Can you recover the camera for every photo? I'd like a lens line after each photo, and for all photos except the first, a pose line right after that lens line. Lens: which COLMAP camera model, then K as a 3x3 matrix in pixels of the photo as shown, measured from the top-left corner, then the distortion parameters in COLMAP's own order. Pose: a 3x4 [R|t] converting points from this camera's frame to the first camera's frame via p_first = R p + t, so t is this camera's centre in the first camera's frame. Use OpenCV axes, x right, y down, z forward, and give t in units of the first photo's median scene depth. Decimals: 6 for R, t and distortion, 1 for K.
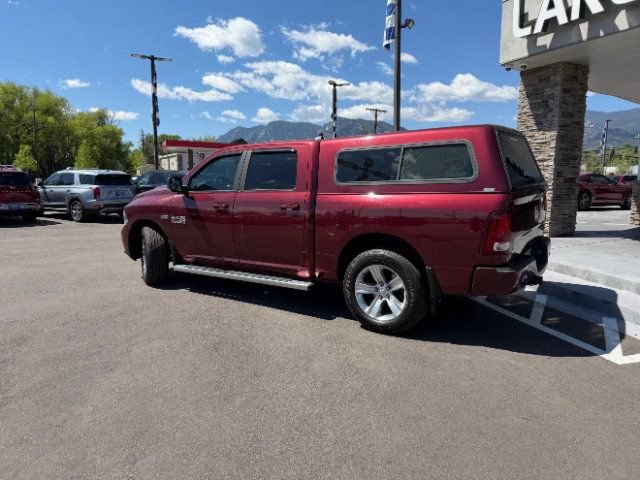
lens RADIAL K [[451.4, 0, 319.0], [0, 451.4, 242.0], [0, 0, 1]] dist [0.025798, -0.032732]
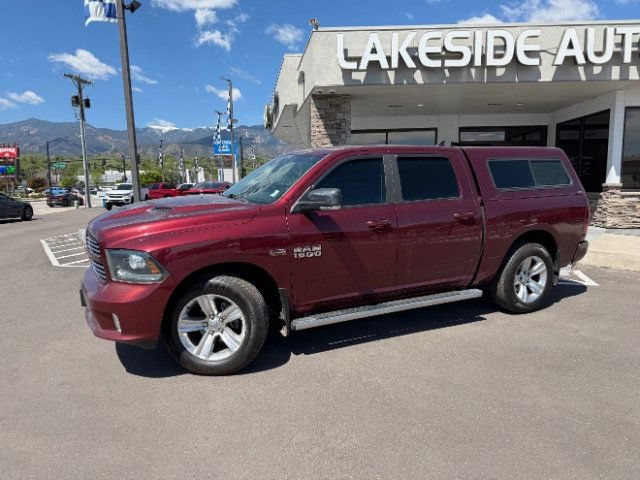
lens RADIAL K [[451.4, 0, 317.6], [0, 451.4, 242.2], [0, 0, 1]] dist [0.025798, -0.032732]
pose [[0.479308, -0.117639, 0.869727, -0.623563], [0.133750, 0.989192, 0.060088, -0.071698], [-0.867395, 0.087526, 0.489862, 0.467716]]
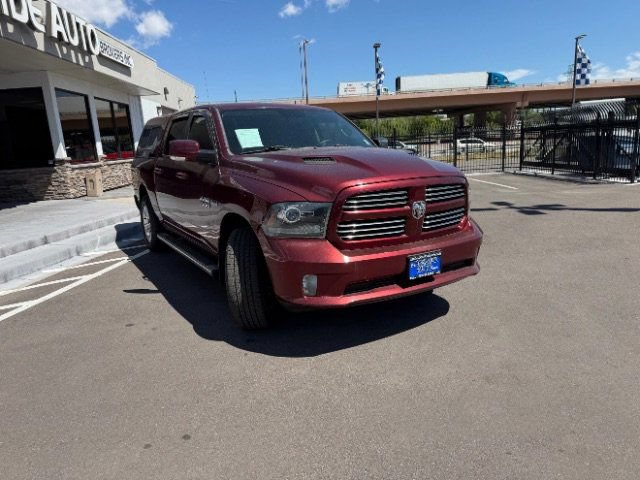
lens RADIAL K [[451.4, 0, 315.8], [0, 451.4, 241.4], [0, 0, 1]] dist [0.025798, -0.032732]
pose [[-0.907831, -0.038799, 0.417536, -0.401926], [0.112471, 0.936698, 0.331583, -0.179354], [-0.403971, 0.347982, -0.846000, 1.292486]]
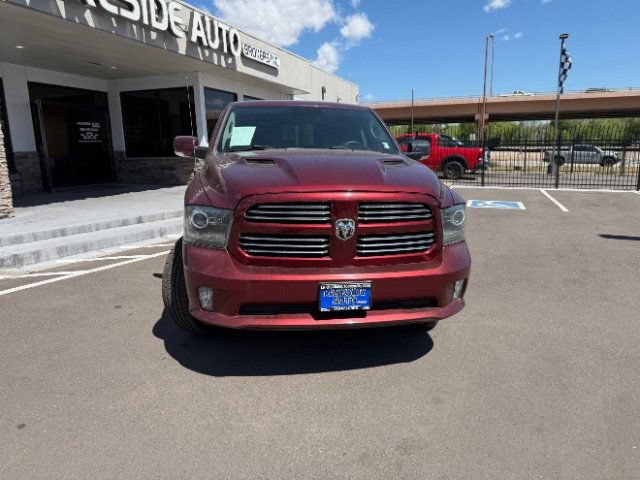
lens RADIAL K [[451.4, 0, 315.9], [0, 451.4, 235.9], [0, 0, 1]] dist [0.025798, -0.032732]
pose [[-0.680060, -0.129962, 0.721546, -0.537087], [0.115858, 0.952747, 0.280802, -0.154108], [-0.723944, 0.274559, -0.632868, 1.138113]]
